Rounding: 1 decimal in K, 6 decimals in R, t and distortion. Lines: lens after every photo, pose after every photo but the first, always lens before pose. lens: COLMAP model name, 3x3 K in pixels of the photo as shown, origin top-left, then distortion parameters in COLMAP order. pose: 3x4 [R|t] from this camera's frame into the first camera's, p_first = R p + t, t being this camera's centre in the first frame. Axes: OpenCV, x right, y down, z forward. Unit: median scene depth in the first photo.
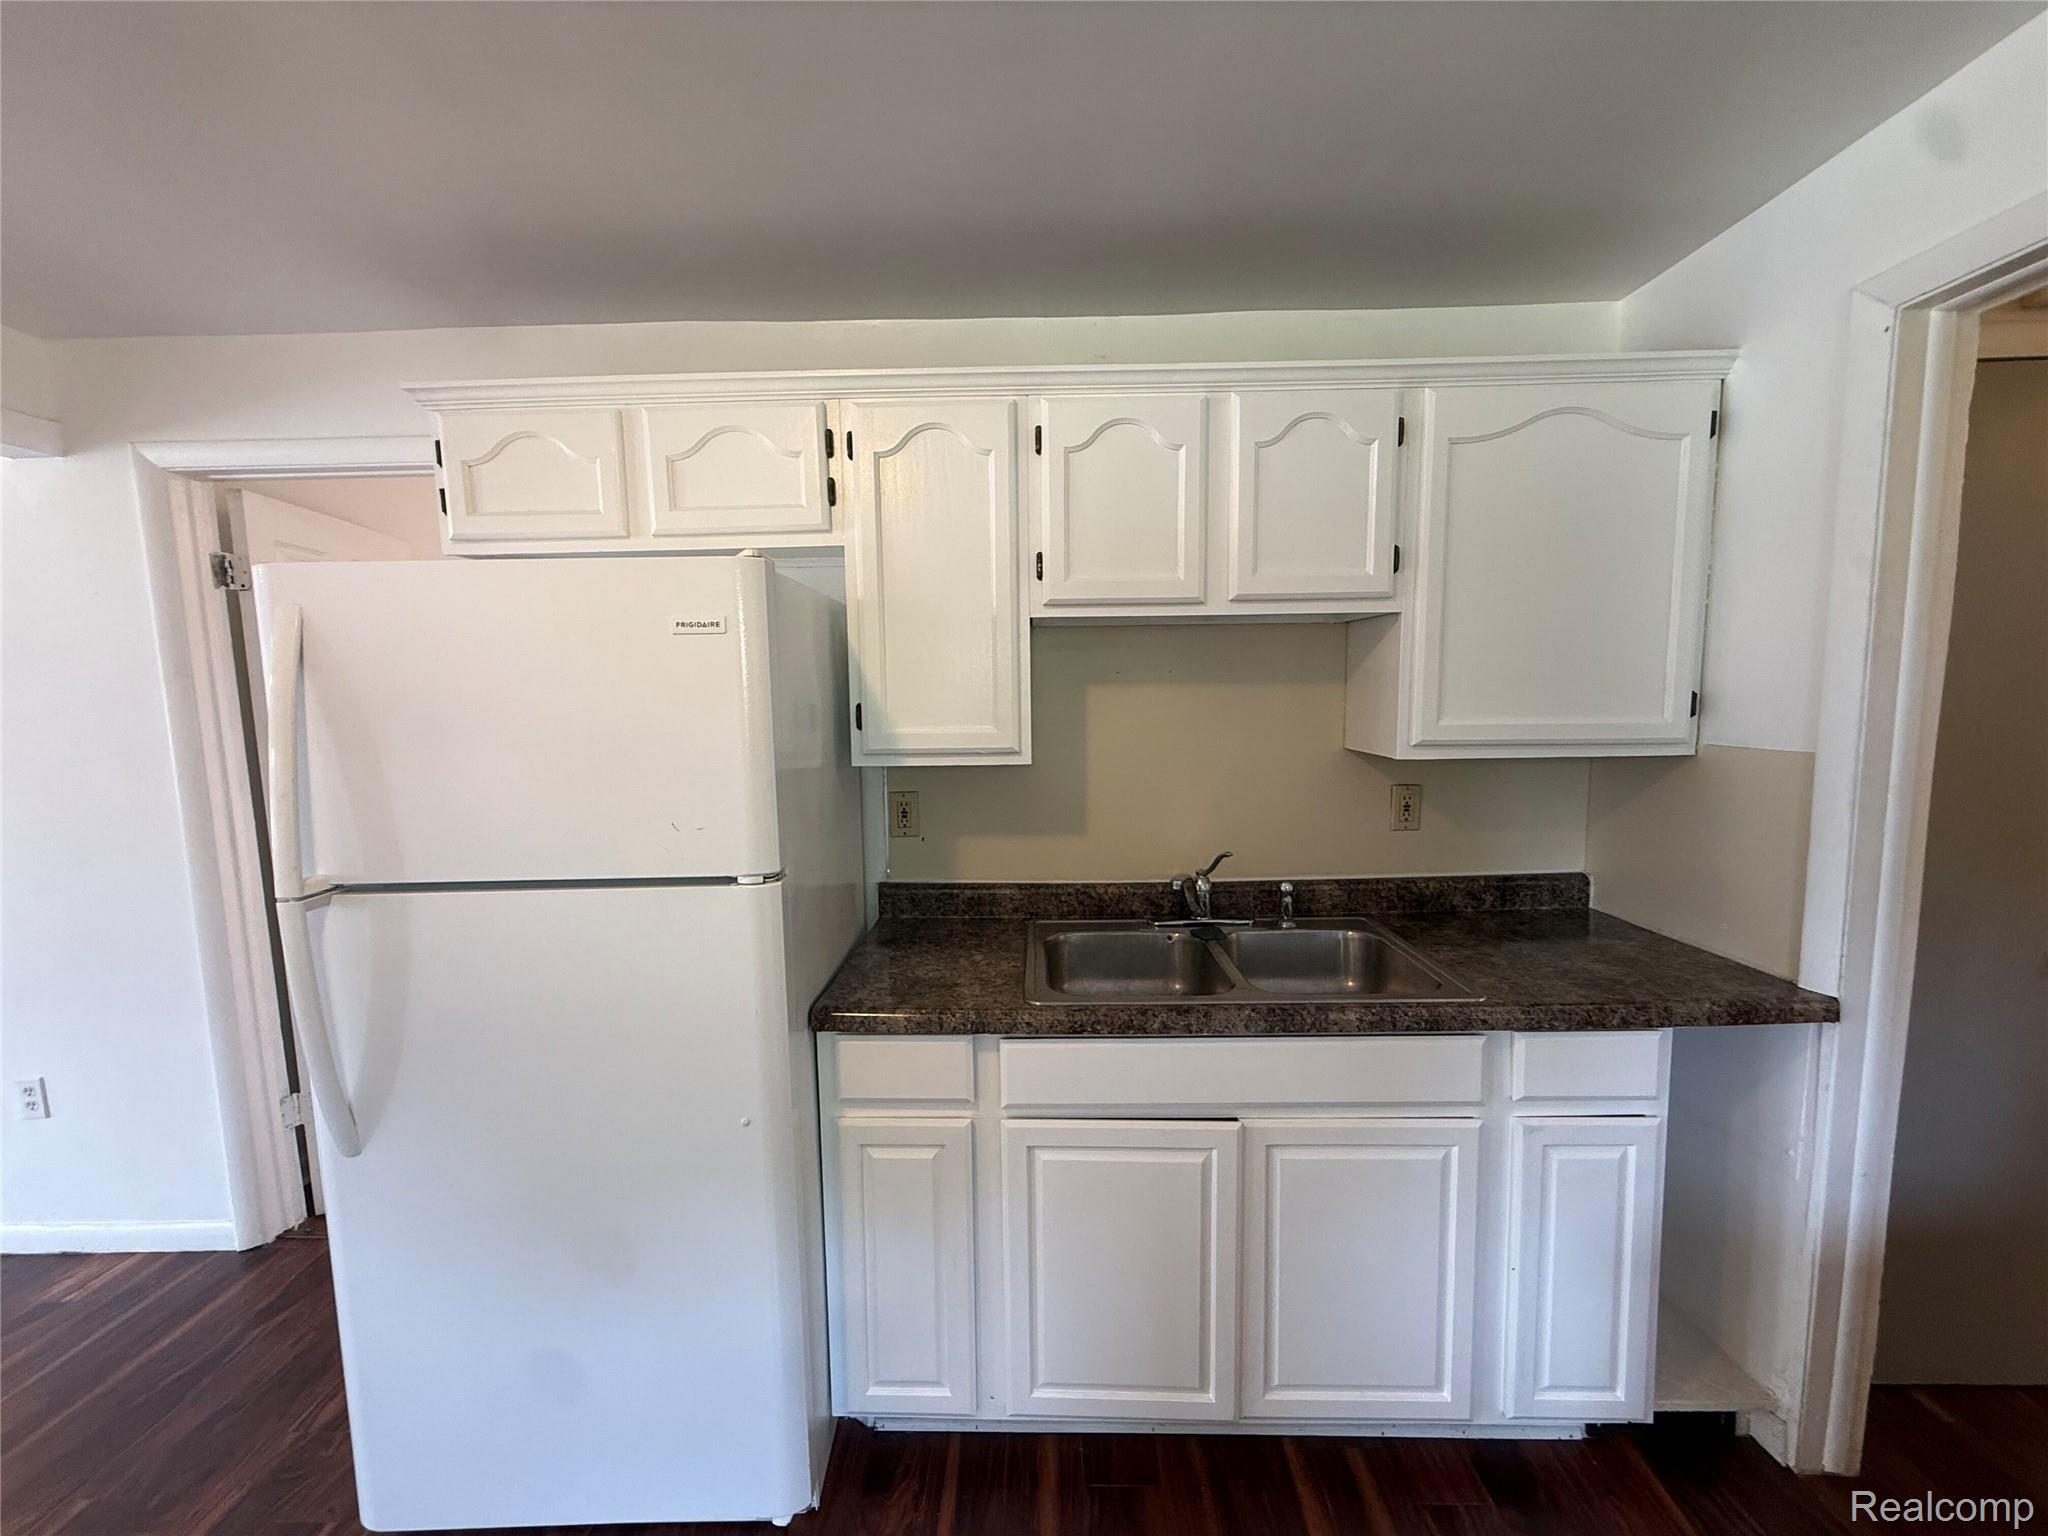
lens RADIAL K [[805.0, 0, 1020.2], [0, 805.0, 770.5], [0, 0, 1]] dist [-0.001042, -0.000237]
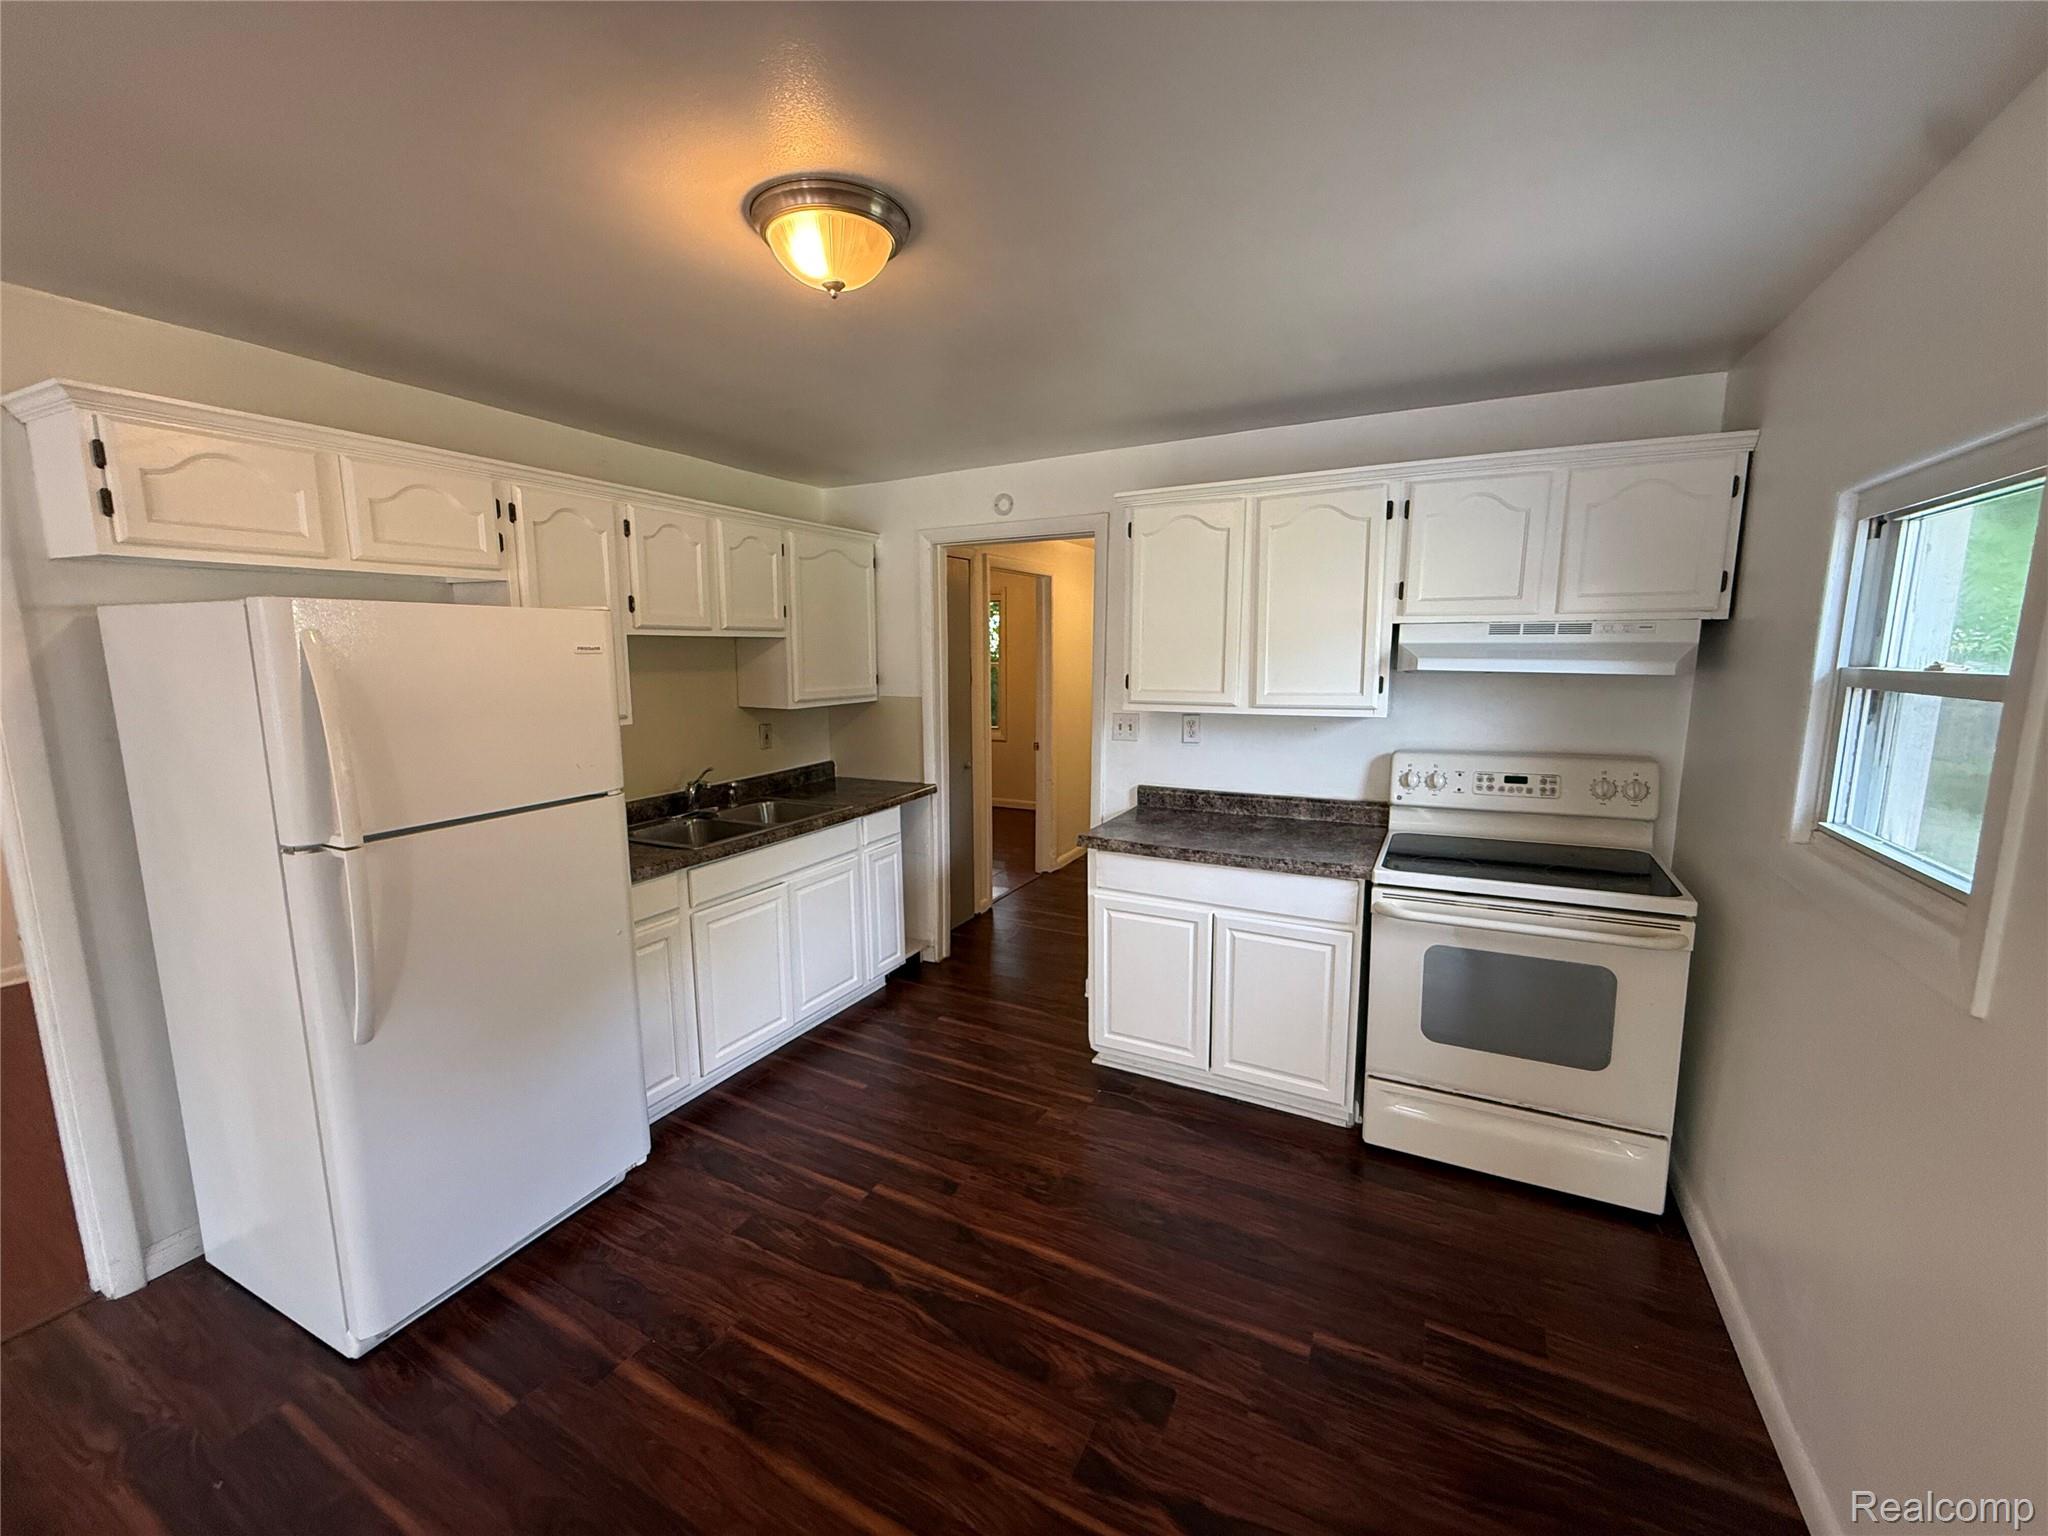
lens RADIAL K [[805.0, 0, 1026.2], [0, 805.0, 767.0], [0, 0, 1]] dist [-0.001042, -0.000237]
pose [[0.437745, -0.117951, 0.891329, -1.166575], [0.081767, 0.992472, 0.091179, -0.005624], [-0.895373, 0.032968, 0.444094, -0.463057]]
